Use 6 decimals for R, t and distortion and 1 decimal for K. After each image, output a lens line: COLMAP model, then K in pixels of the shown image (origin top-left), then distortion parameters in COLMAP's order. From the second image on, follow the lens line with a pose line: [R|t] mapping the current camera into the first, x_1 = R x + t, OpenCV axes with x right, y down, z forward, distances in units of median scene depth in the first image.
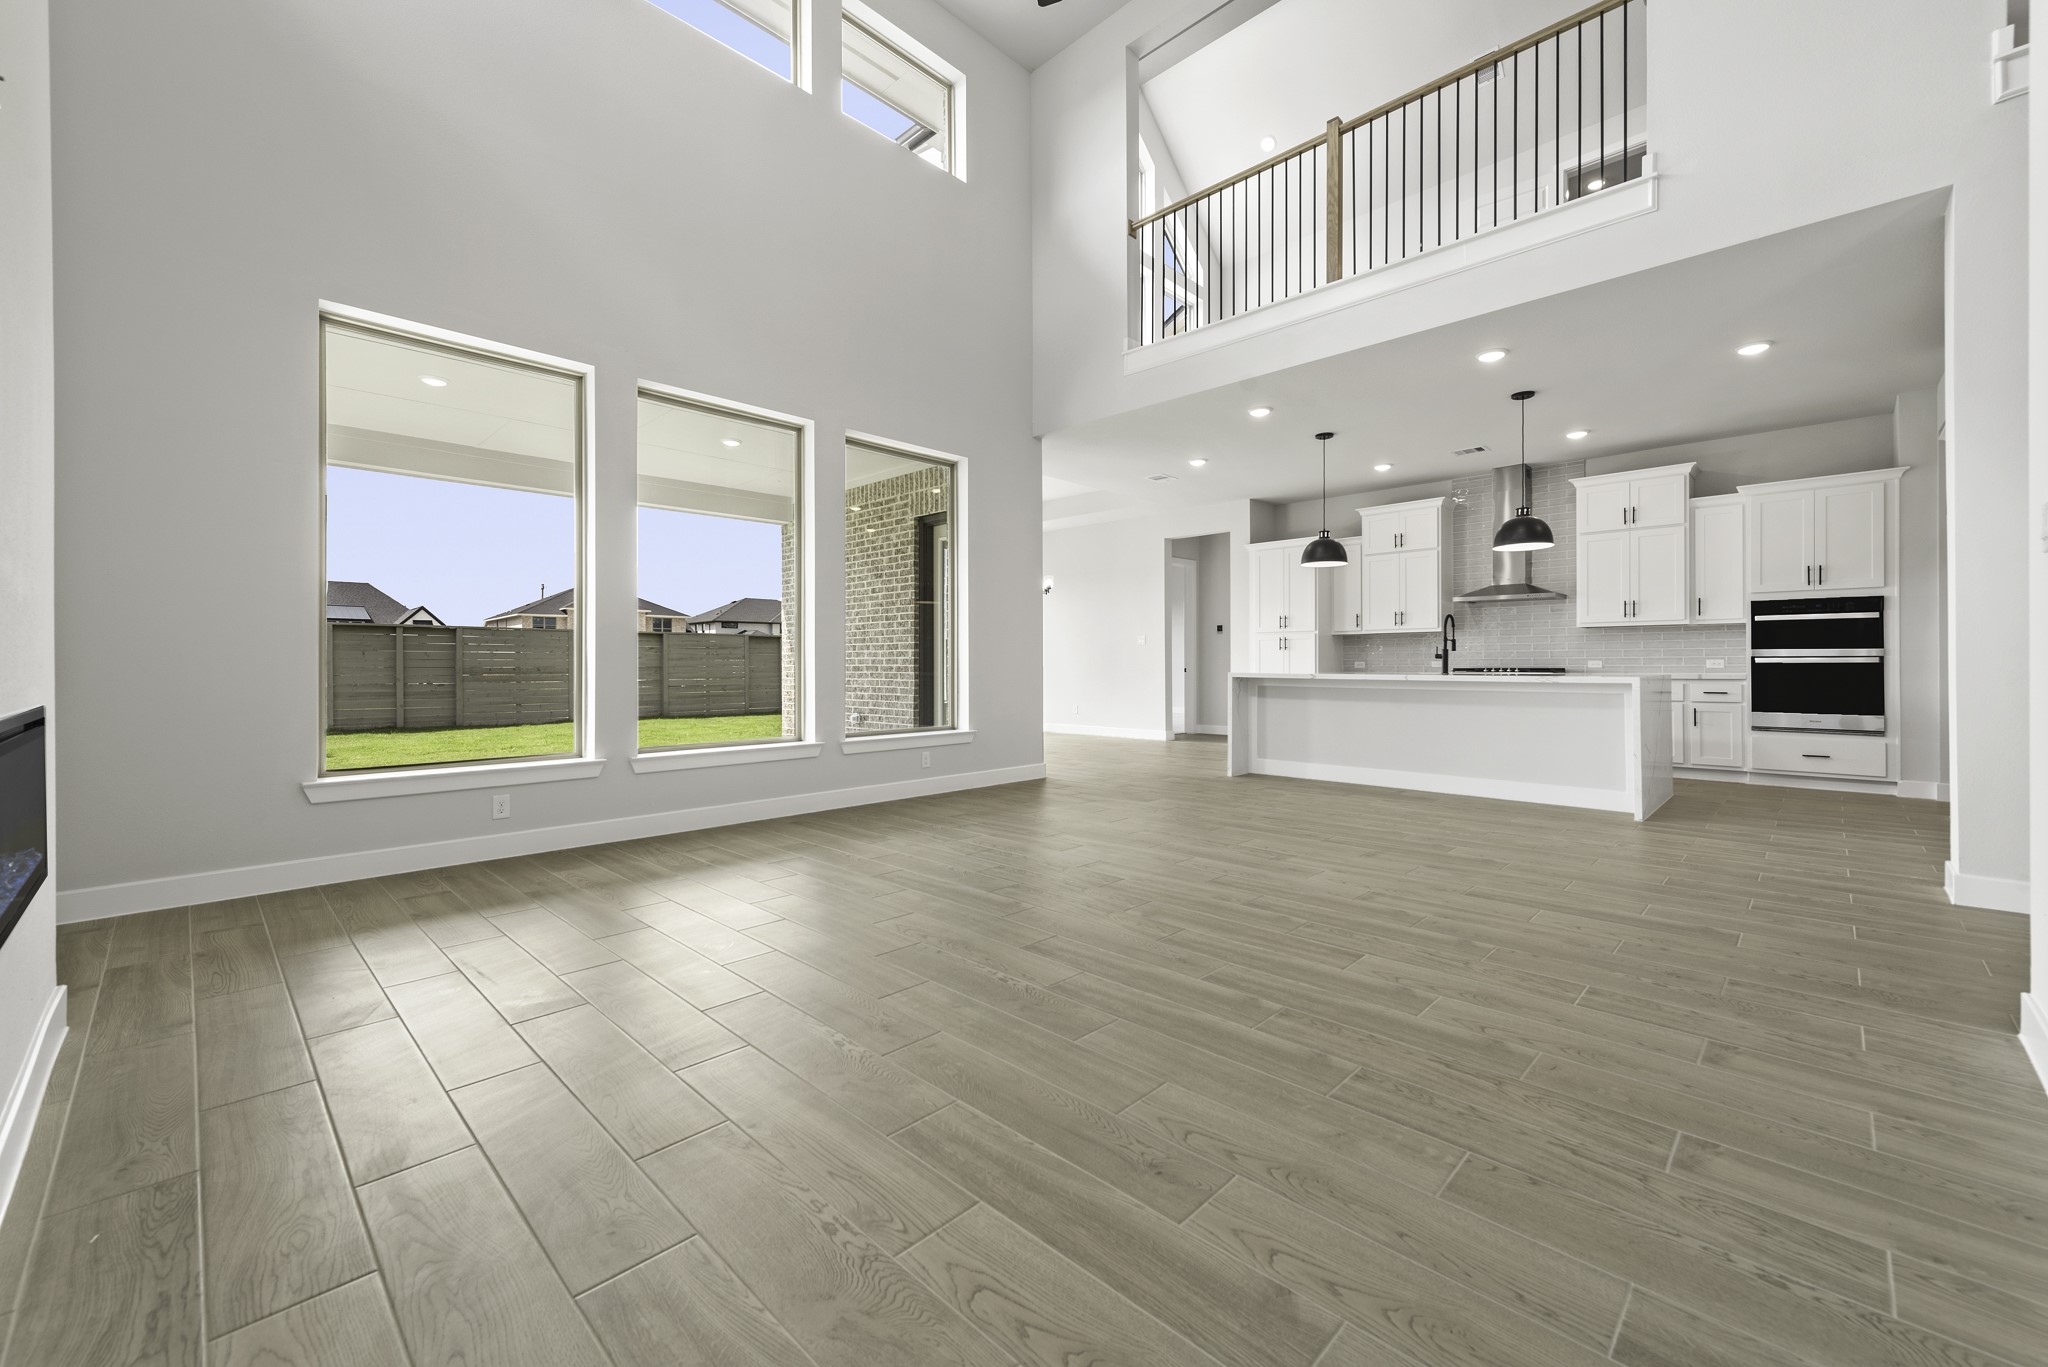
lens RADIAL K [[810.2, 0, 1020.3], [0, 810.2, 664.4], [0, 0, 1]] dist [0.009644, -0.001536]
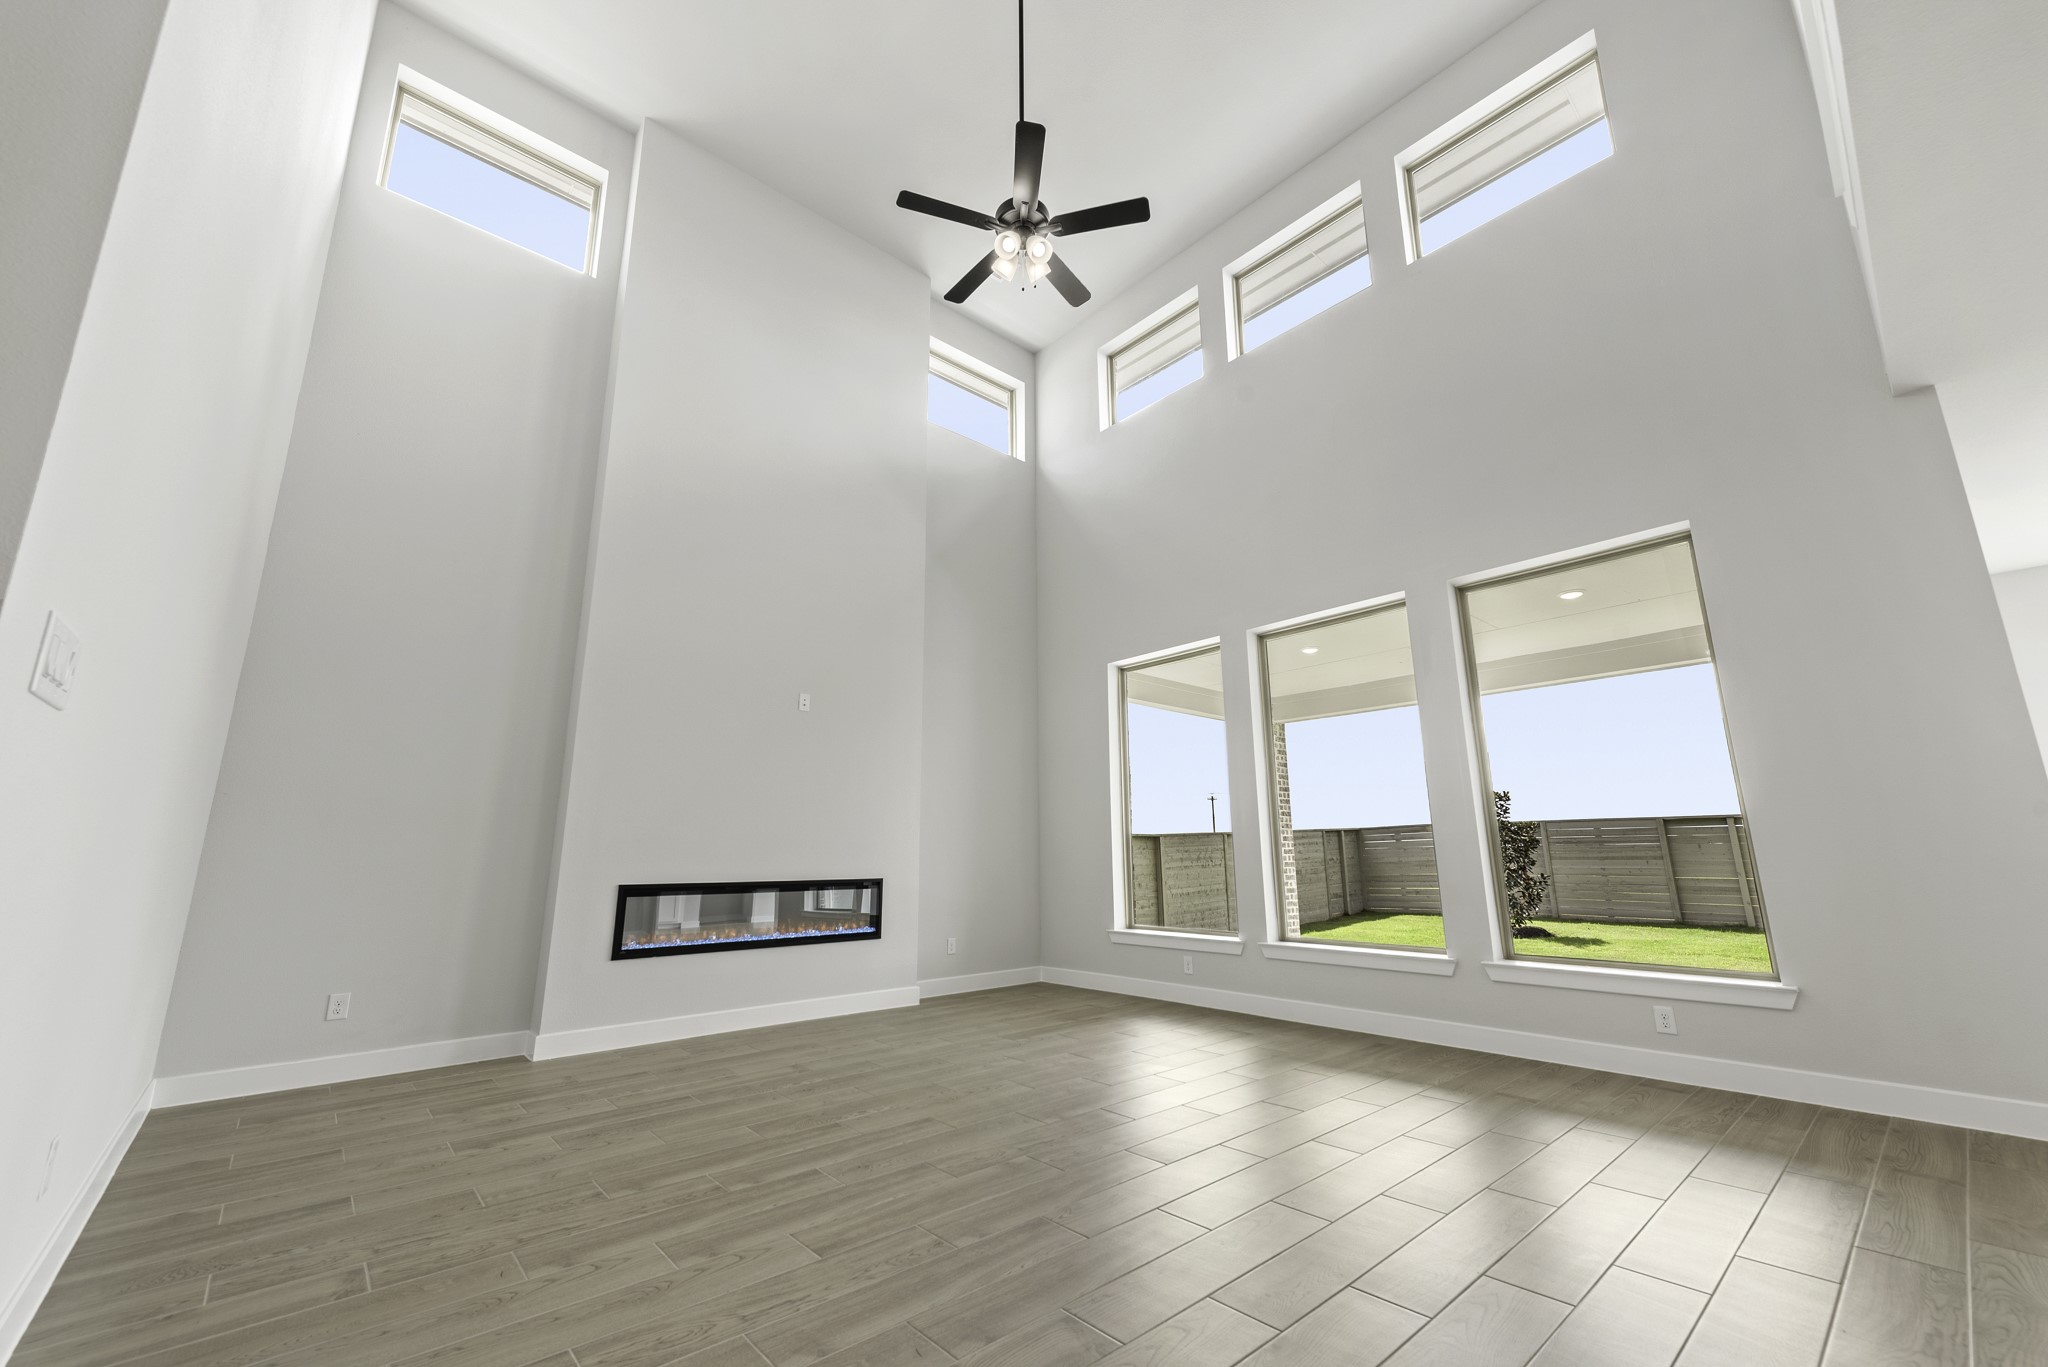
lens RADIAL K [[810.2, 0, 1039.5], [0, 810.2, 685.4], [0, 0, 1]] dist [0.009644, -0.001536]
pose [[-0.056310, -0.207566, -0.976599, 1.239285], [0.004220, 0.978093, -0.208127, -0.011884], [0.998404, -0.015841, -0.054201, 1.215669]]
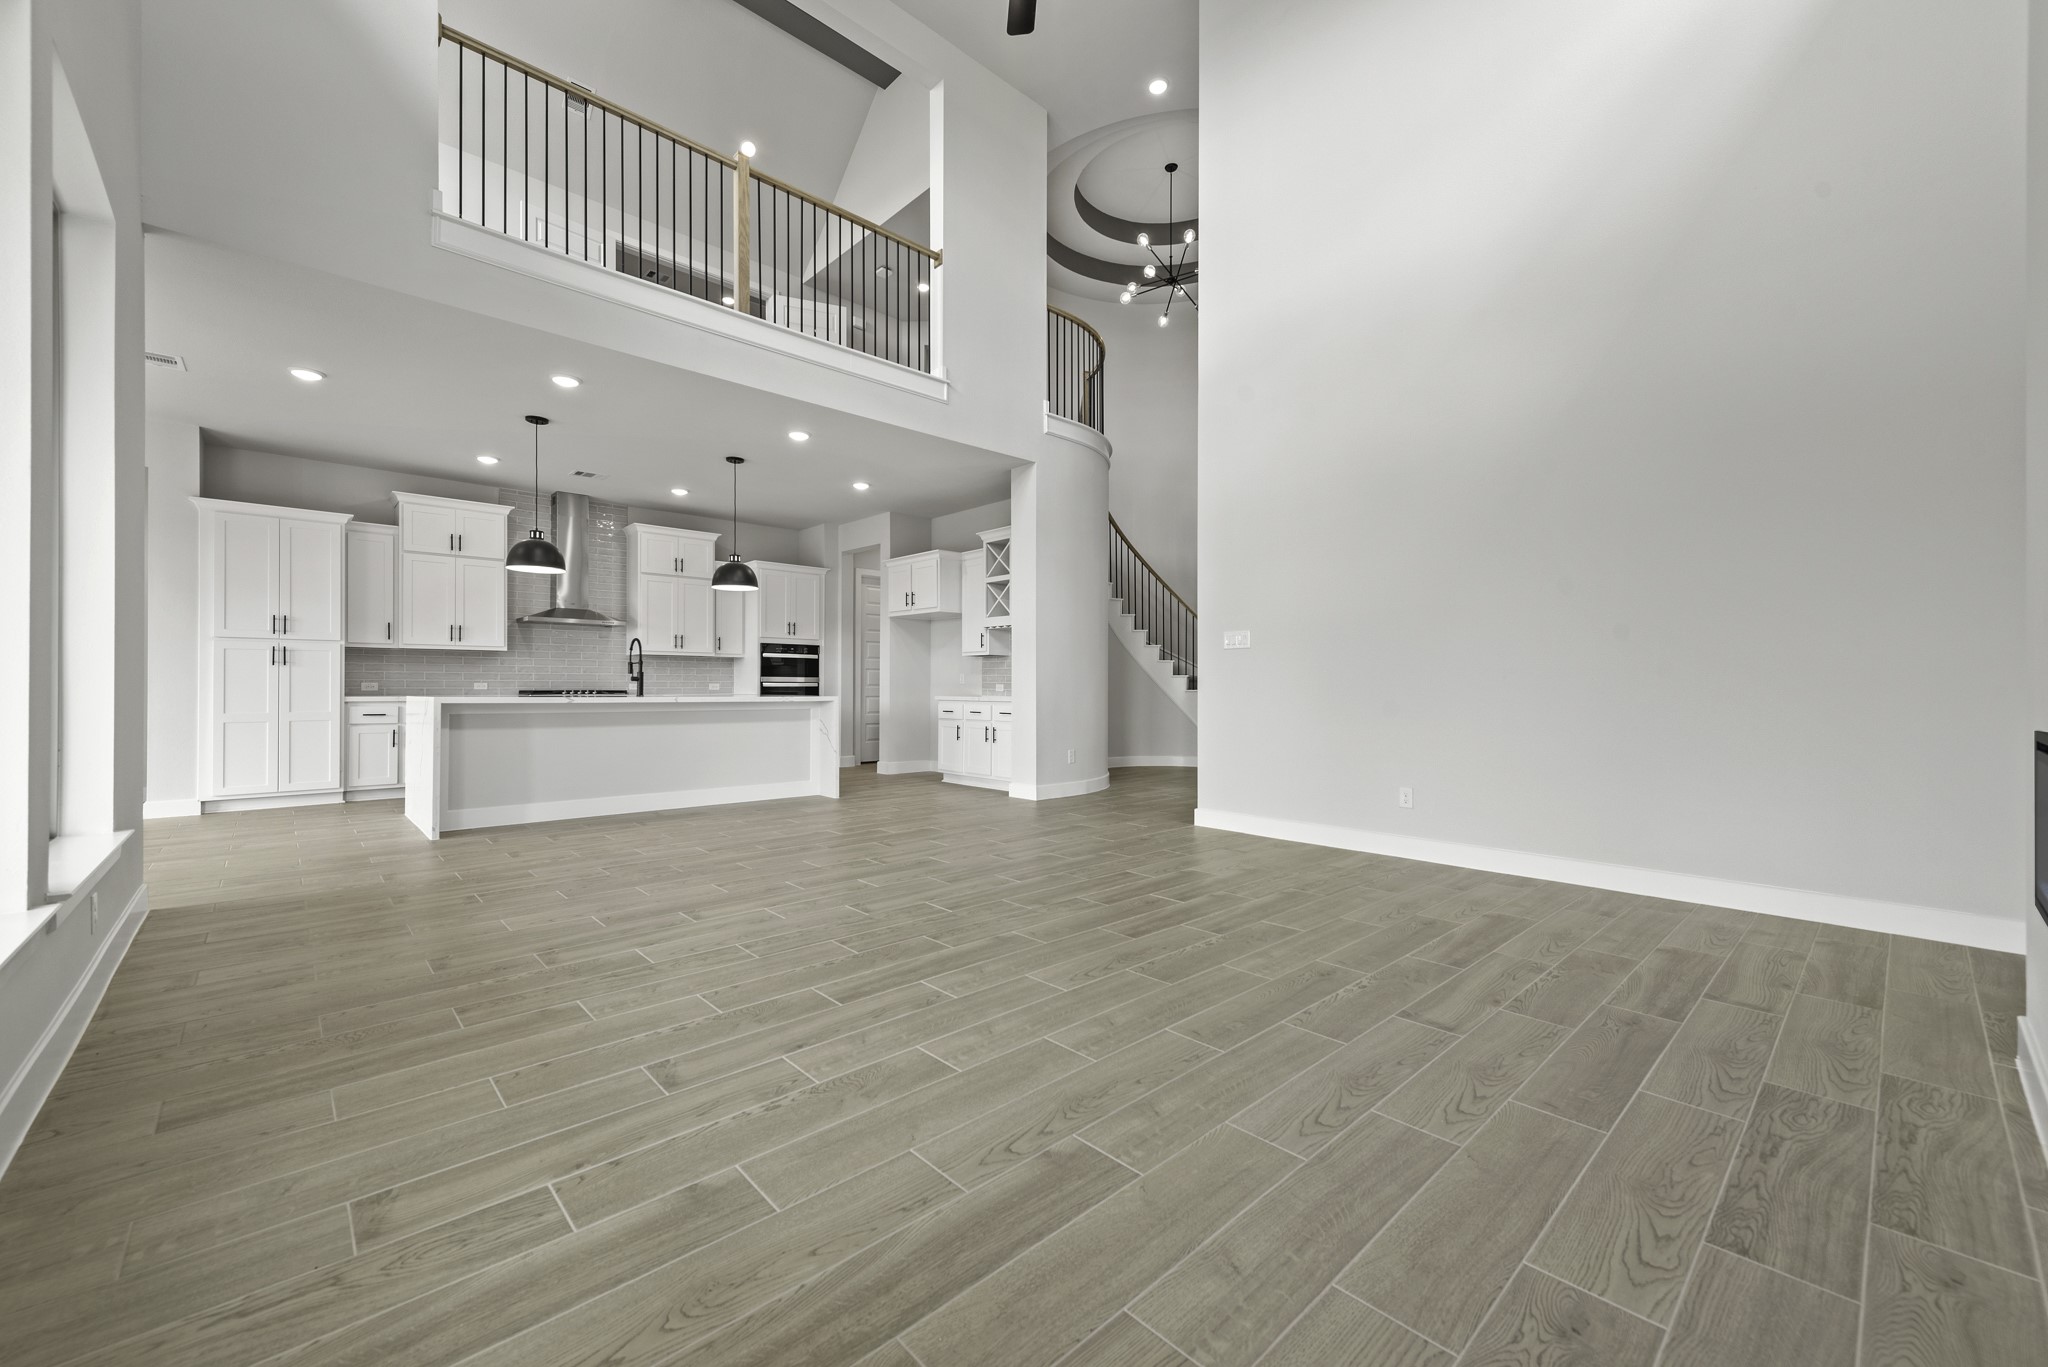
lens RADIAL K [[810.2, 0, 1016.3], [0, 810.2, 690.2], [0, 0, 1]] dist [0.009644, -0.001536]
pose [[0.058552, -0.001789, 0.998283, -1.126606], [-0.003854, 0.999991, 0.002018, 0.001576], [-0.998277, -0.003965, 0.058544, 1.085017]]
